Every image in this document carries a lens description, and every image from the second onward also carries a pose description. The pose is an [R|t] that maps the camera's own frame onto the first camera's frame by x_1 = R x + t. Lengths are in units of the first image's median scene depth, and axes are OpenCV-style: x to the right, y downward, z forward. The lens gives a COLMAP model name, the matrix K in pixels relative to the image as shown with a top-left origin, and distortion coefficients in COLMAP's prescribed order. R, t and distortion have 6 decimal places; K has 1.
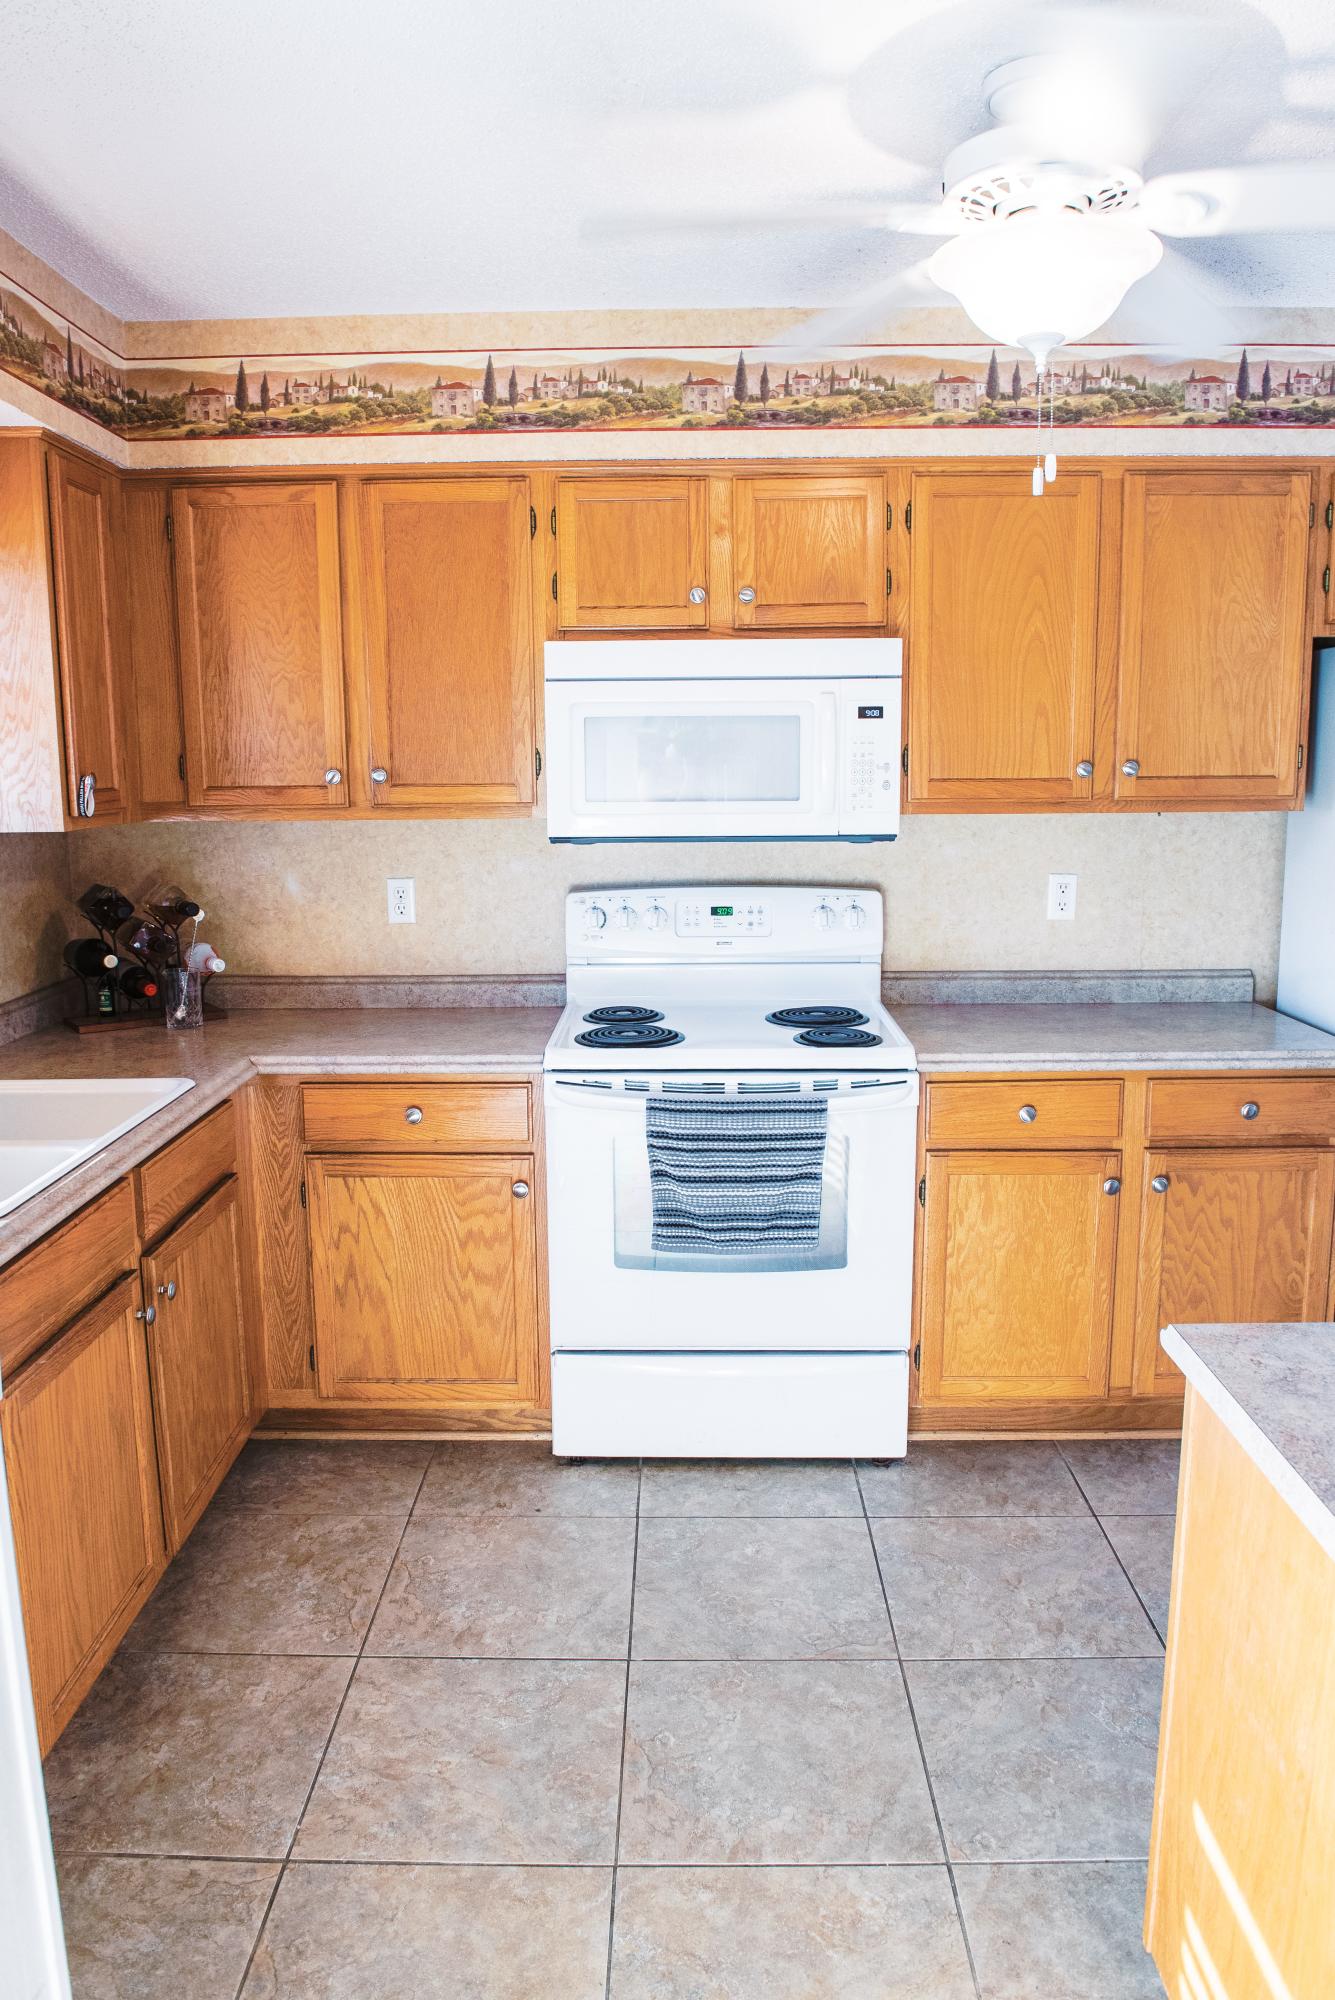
lens RADIAL K [[1441.7, 0, 667.5], [0, 1441.7, 1000.0], [0, 0, 1]] dist [-0.046375, -0.002294]
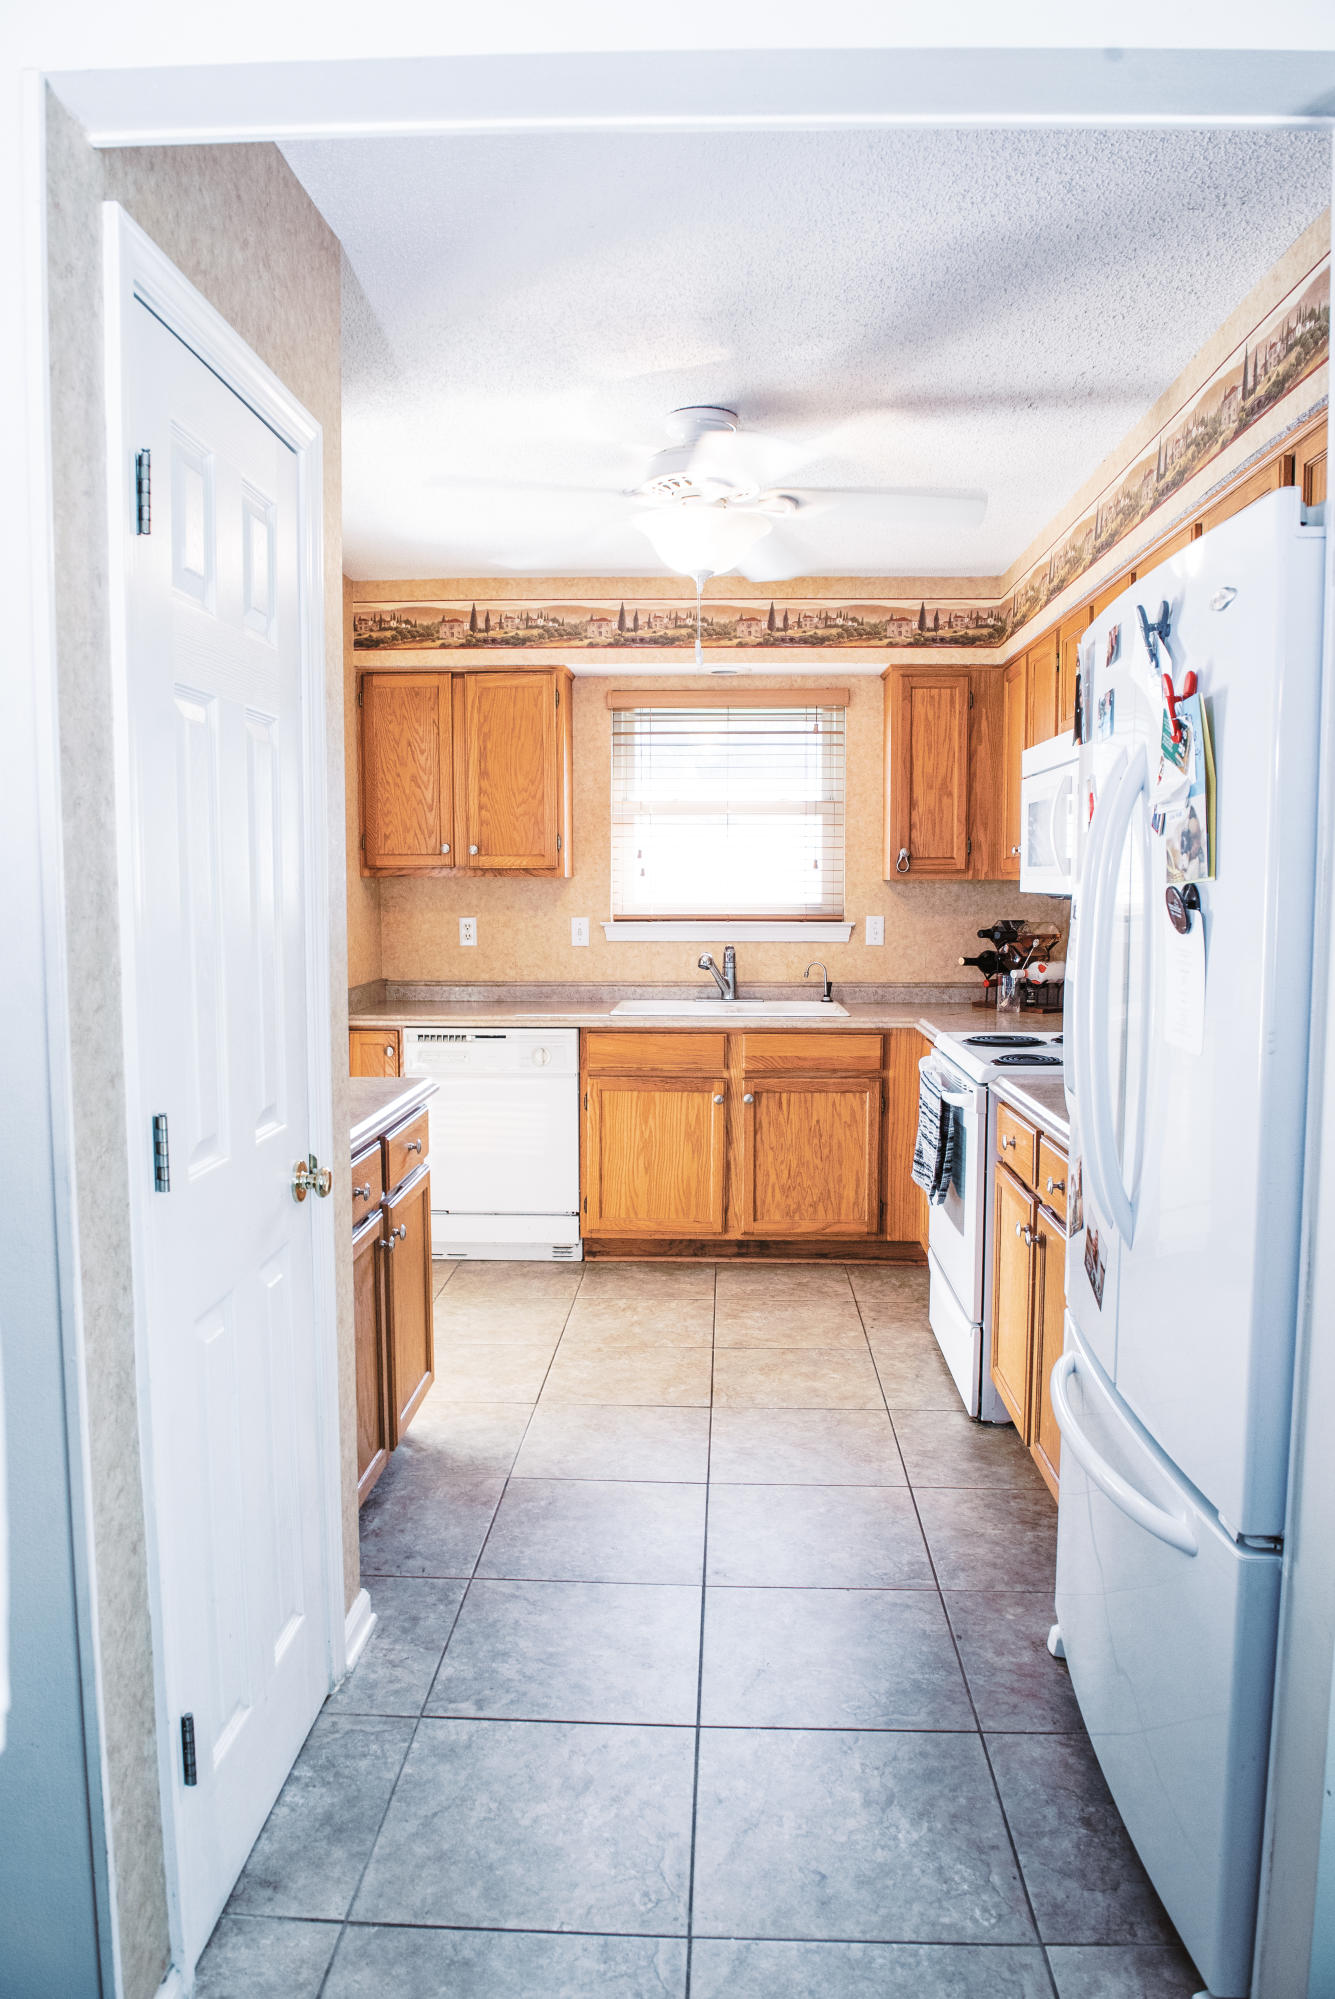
lens RADIAL K [[1365.7, 0, 667.5], [0, 1365.7, 999.5], [0, 0, 1]] dist [-0.050315, -0.002613]
pose [[-0.026852, 0.101869, -0.994435, 1.594212], [-0.169627, 0.979903, 0.104960, -0.128035], [0.985142, 0.171502, -0.009032, 0.875535]]
